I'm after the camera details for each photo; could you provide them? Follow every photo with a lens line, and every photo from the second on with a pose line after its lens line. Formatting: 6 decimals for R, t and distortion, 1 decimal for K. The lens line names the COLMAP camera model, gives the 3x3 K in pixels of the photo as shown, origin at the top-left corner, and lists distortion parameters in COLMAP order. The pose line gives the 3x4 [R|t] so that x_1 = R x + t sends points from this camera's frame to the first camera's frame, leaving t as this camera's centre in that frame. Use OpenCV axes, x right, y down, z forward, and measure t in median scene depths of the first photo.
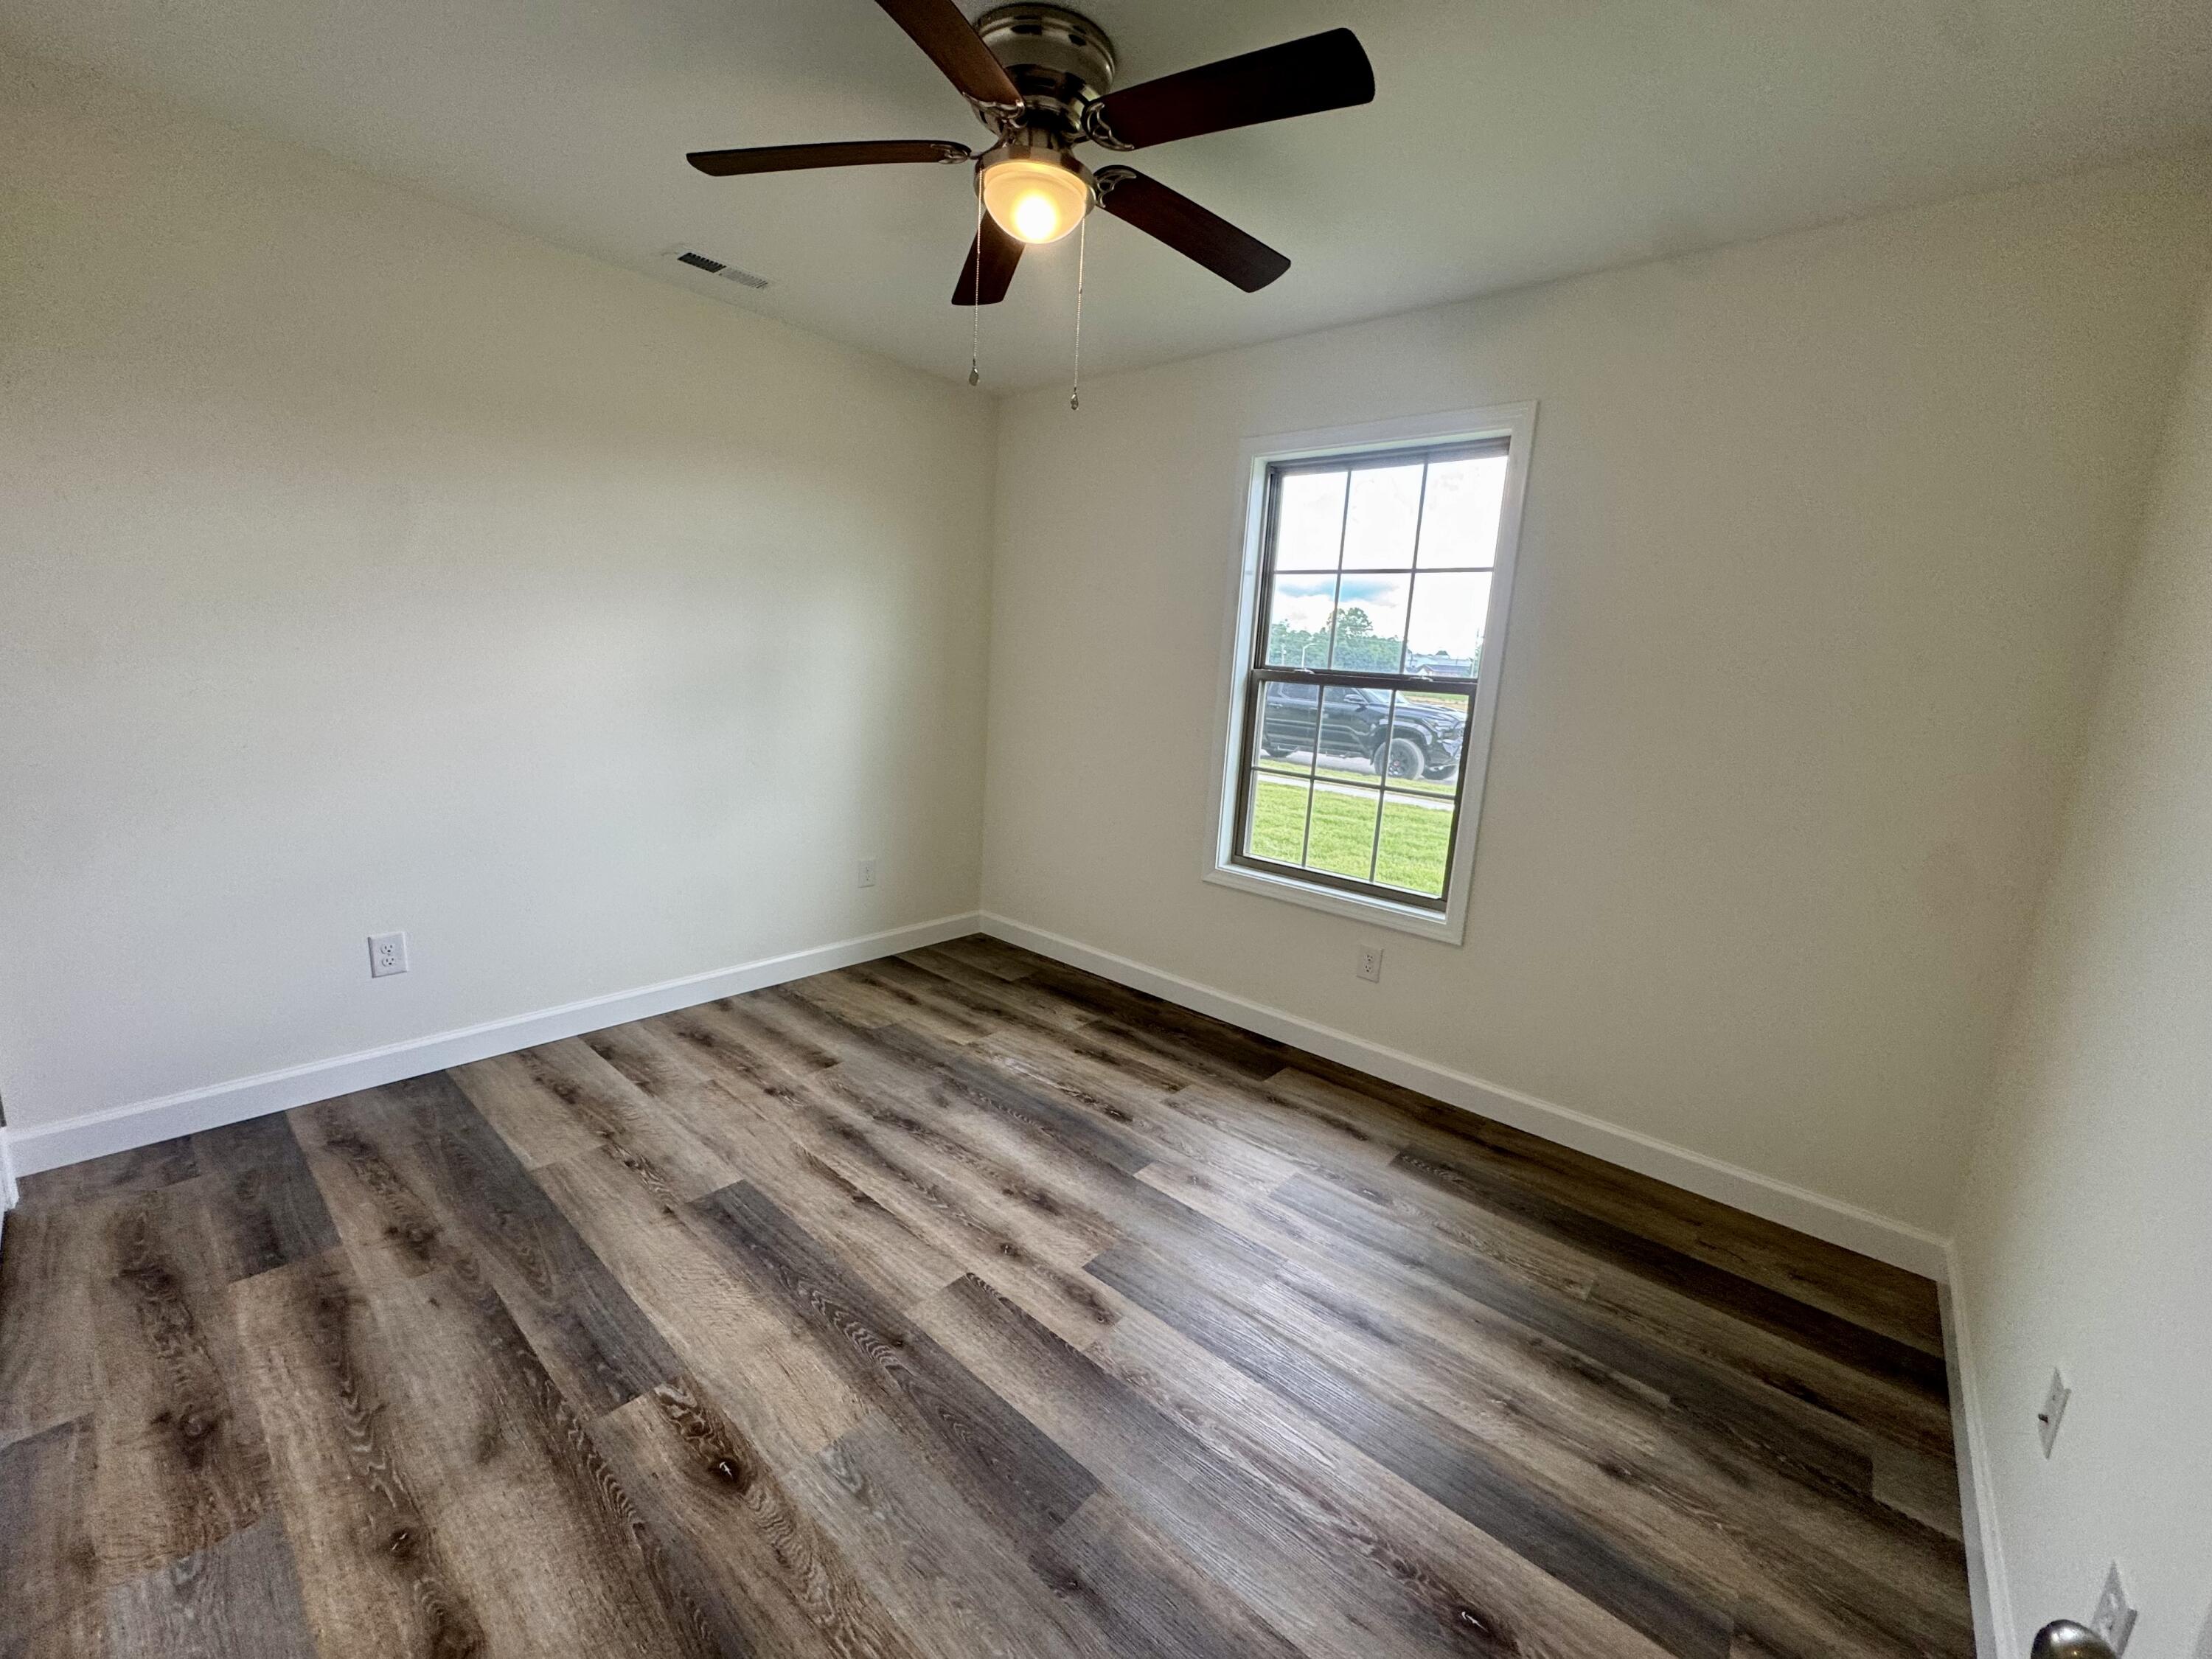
lens RADIAL K [[887.0, 0, 1107.6], [0, 887.0, 821.5], [0, 0, 1]] dist [-0.002175, 0.000415]
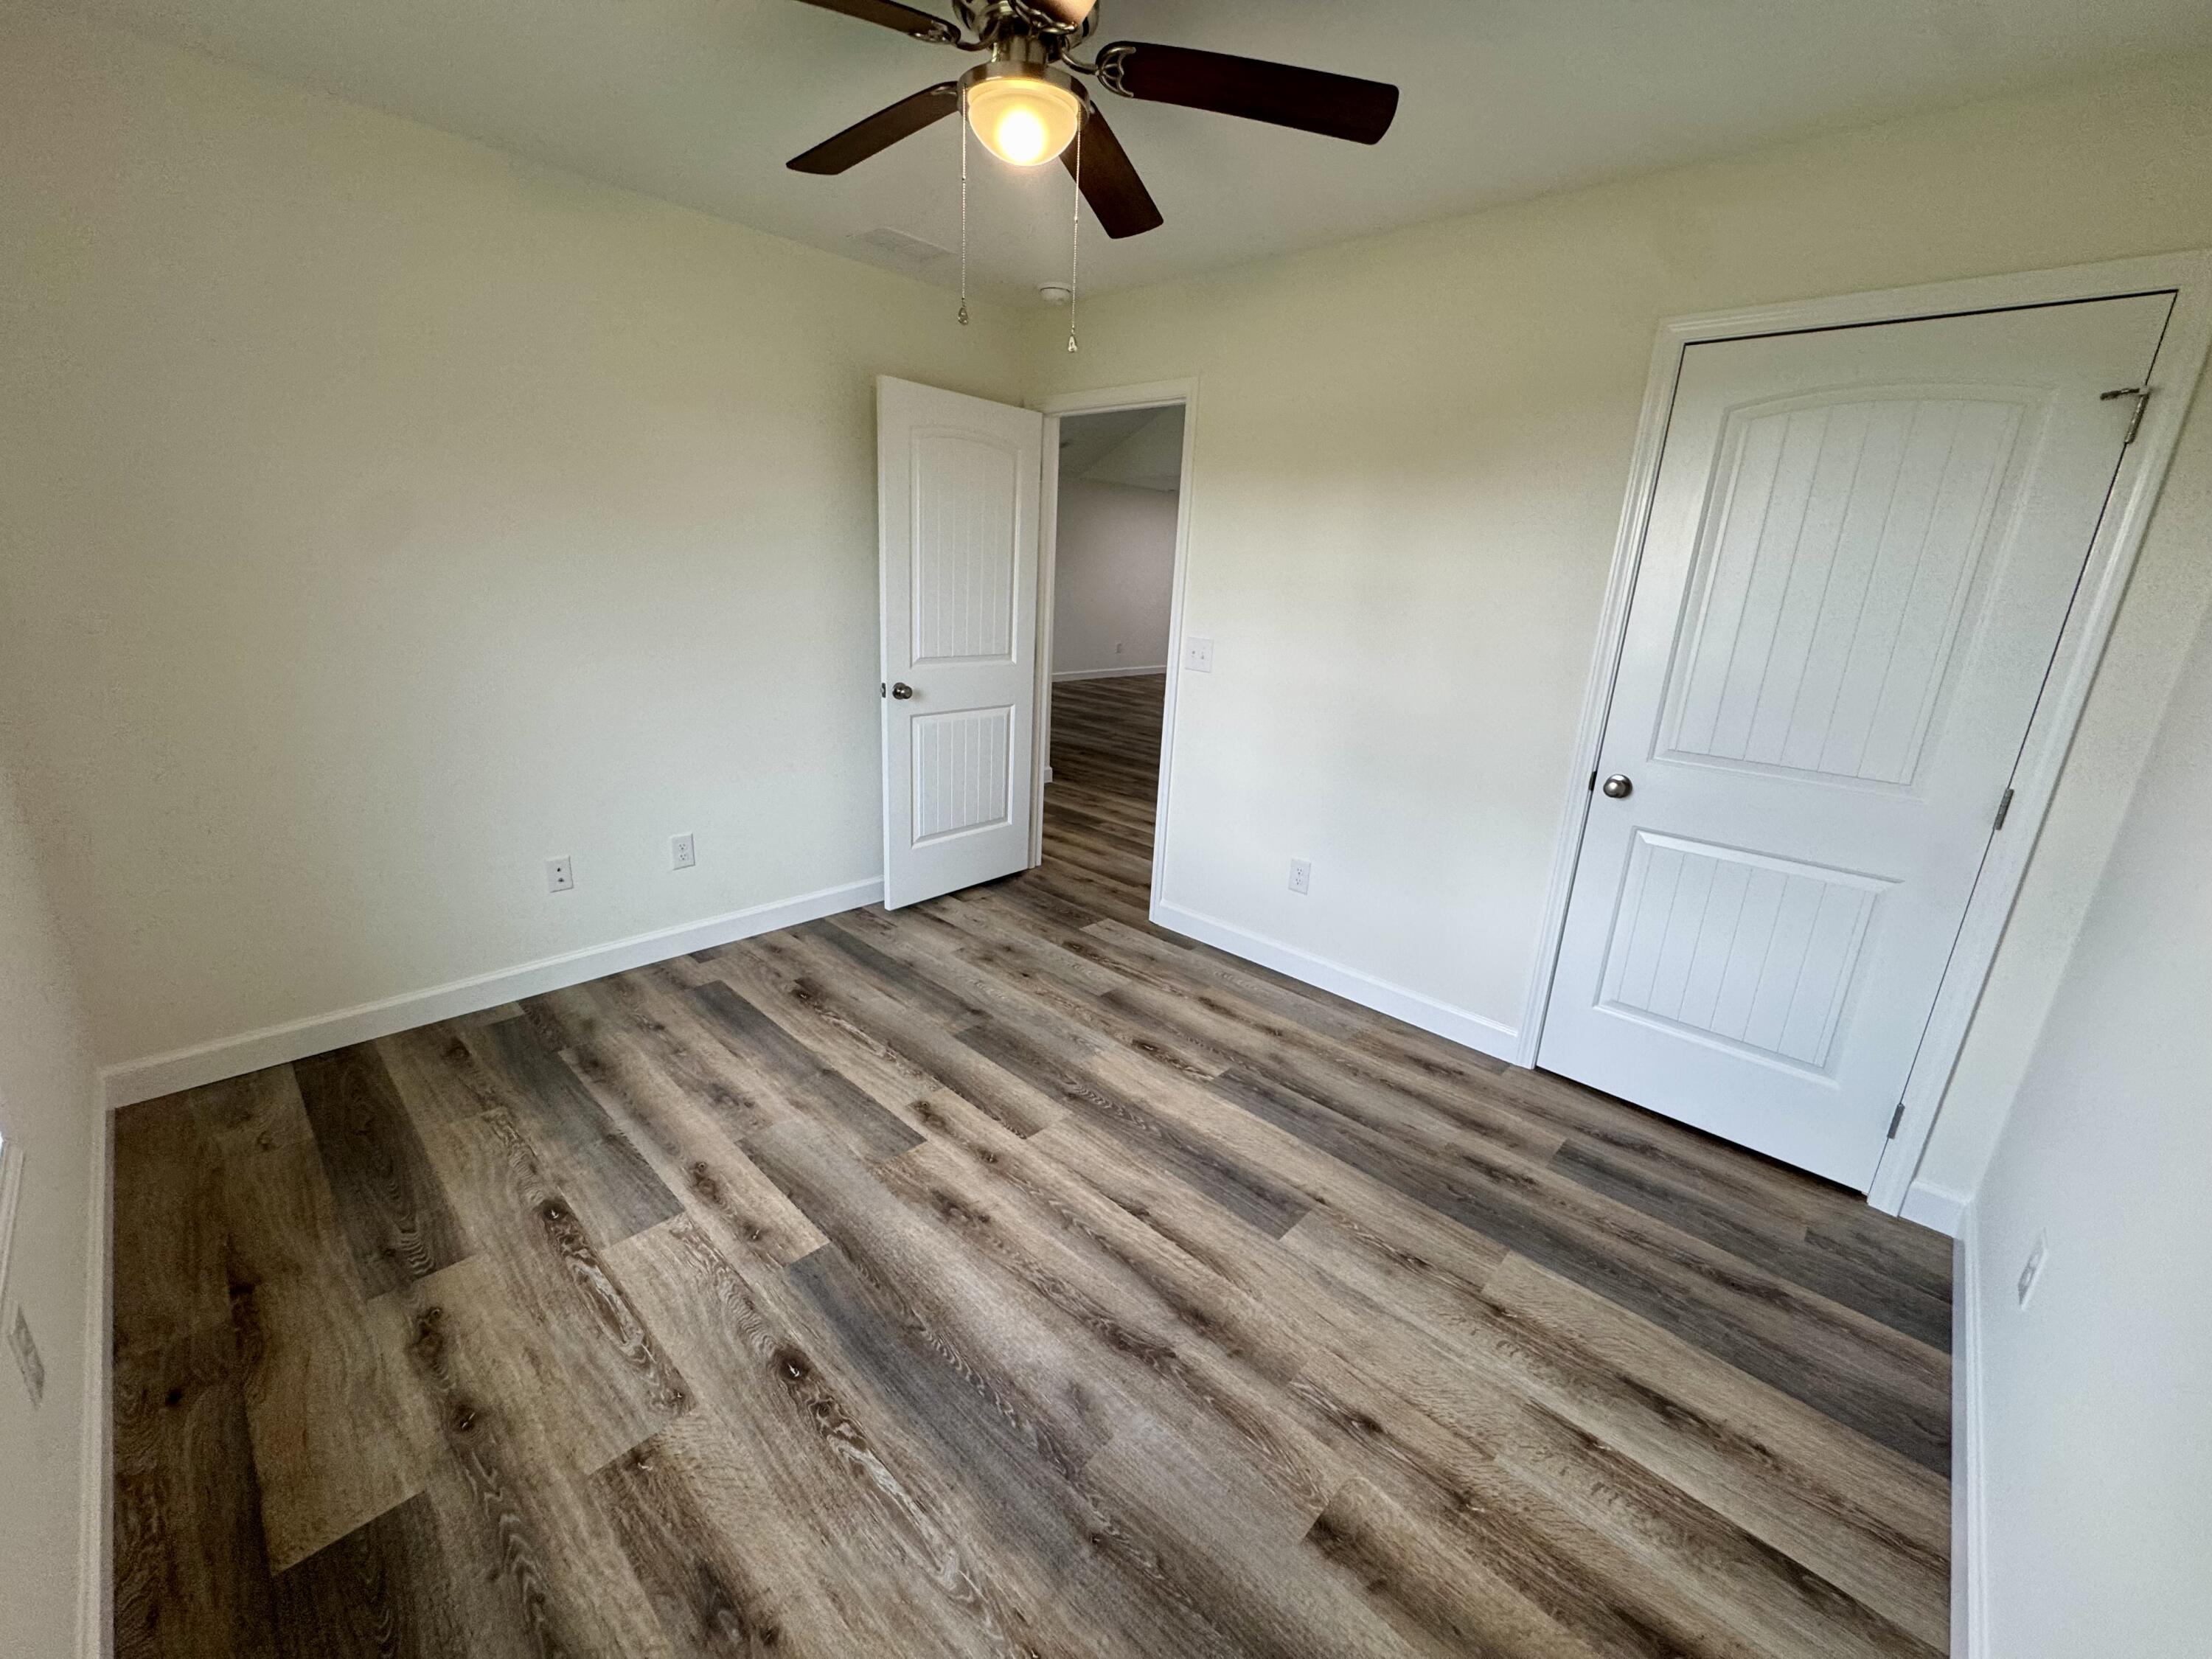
lens RADIAL K [[887.0, 0, 1095.5], [0, 887.0, 824.9], [0, 0, 1]] dist [-0.002175, 0.000415]
pose [[-0.992533, -0.120129, 0.021131, -0.189730], [-0.097481, 0.885368, 0.454556, -0.344088], [-0.073314, 0.449102, -0.890467, 1.568207]]
